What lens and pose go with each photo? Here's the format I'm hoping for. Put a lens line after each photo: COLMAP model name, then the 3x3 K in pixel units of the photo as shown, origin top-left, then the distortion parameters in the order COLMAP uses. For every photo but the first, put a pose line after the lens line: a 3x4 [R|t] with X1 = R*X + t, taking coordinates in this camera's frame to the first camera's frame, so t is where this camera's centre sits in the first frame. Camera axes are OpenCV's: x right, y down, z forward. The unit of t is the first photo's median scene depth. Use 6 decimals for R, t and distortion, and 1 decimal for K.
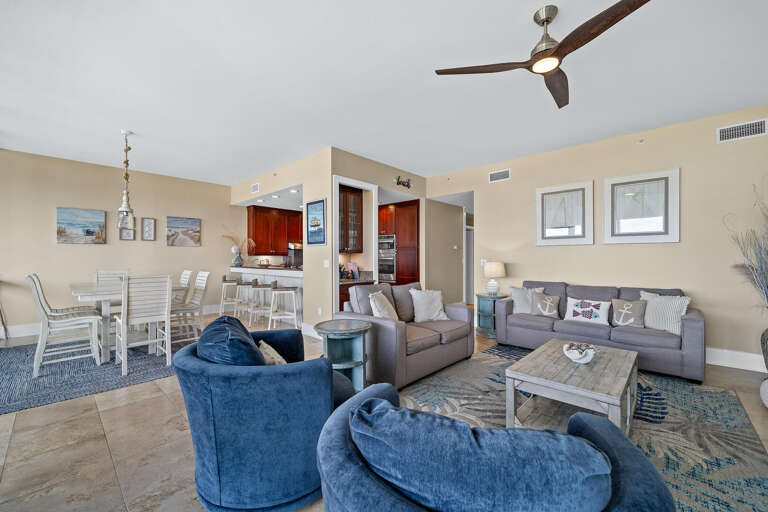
lens RADIAL K [[314.3, 0, 386.1], [0, 314.3, 256.9], [0, 0, 1]] dist [0.000081, 0.000189]
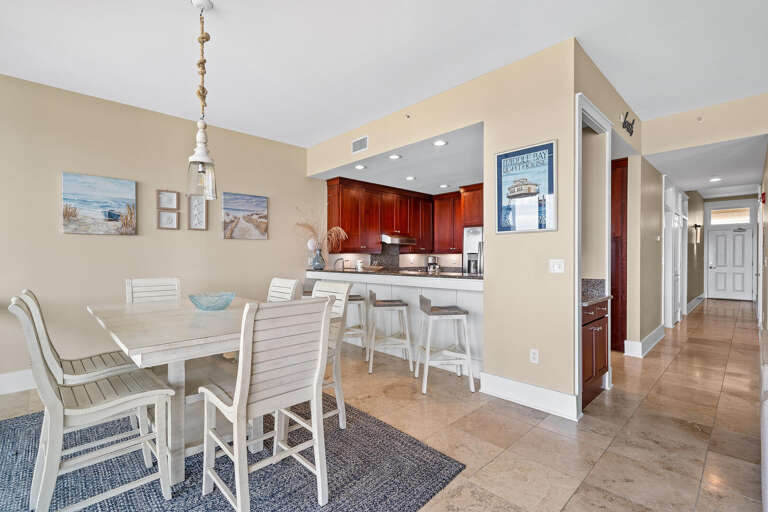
lens RADIAL K [[358.7, 0, 384.0], [0, 358.7, 256.0], [0, 0, 1]] dist [0.002772, 0.000138]
pose [[0.998396, -0.006030, -0.056297, -0.425254], [0.006055, 0.999982, 0.000274, 0.002299], [0.056294, -0.000614, 0.998414, 0.375517]]
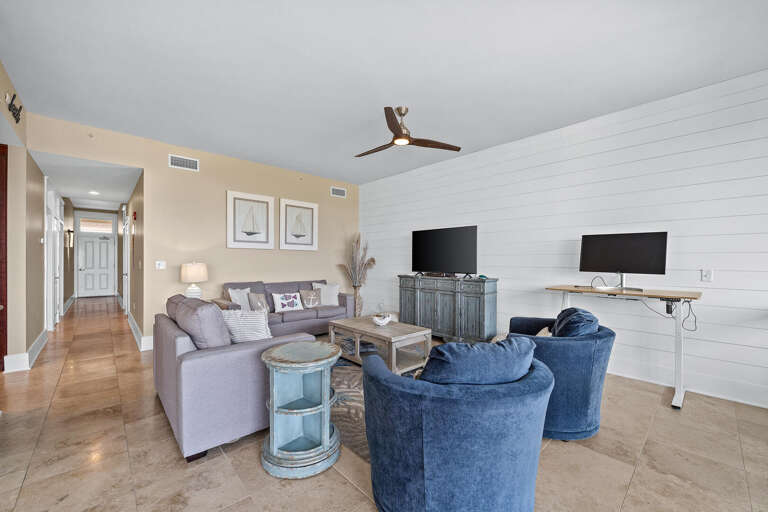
lens RADIAL K [[298.3, 0, 395.8], [0, 298.3, 262.3], [0, 0, 1]] dist [-0.000726, 0.000029]
pose [[0.059837, -0.002042, 0.998206, -0.462886], [-0.012440, 0.999919, 0.002791, 0.002351], [-0.998131, -0.012584, 0.059807, 0.422503]]
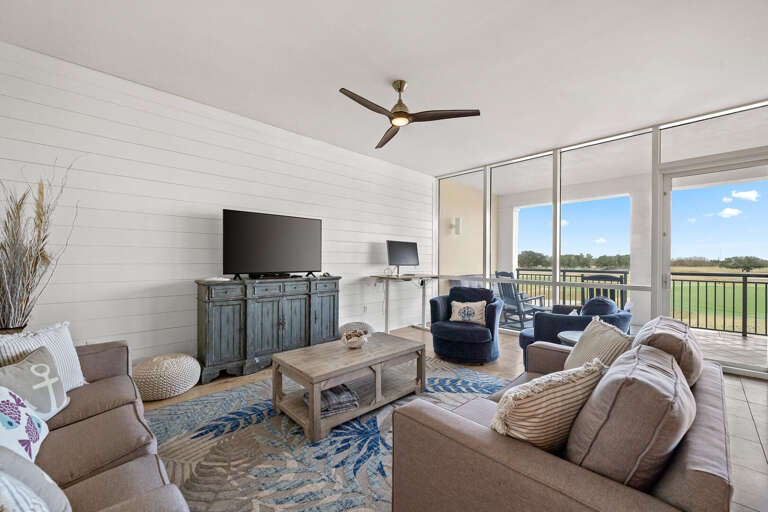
lens RADIAL K [[310.5, 0, 381.2], [0, 310.5, 258.9], [0, 0, 1]] dist [-0.000301, 0.000014]
pose [[-0.998052, -0.007151, 0.061979, 0.232397], [-0.007756, 0.999925, -0.009527, 0.007328], [-0.061906, -0.009989, -0.998032, 1.105507]]
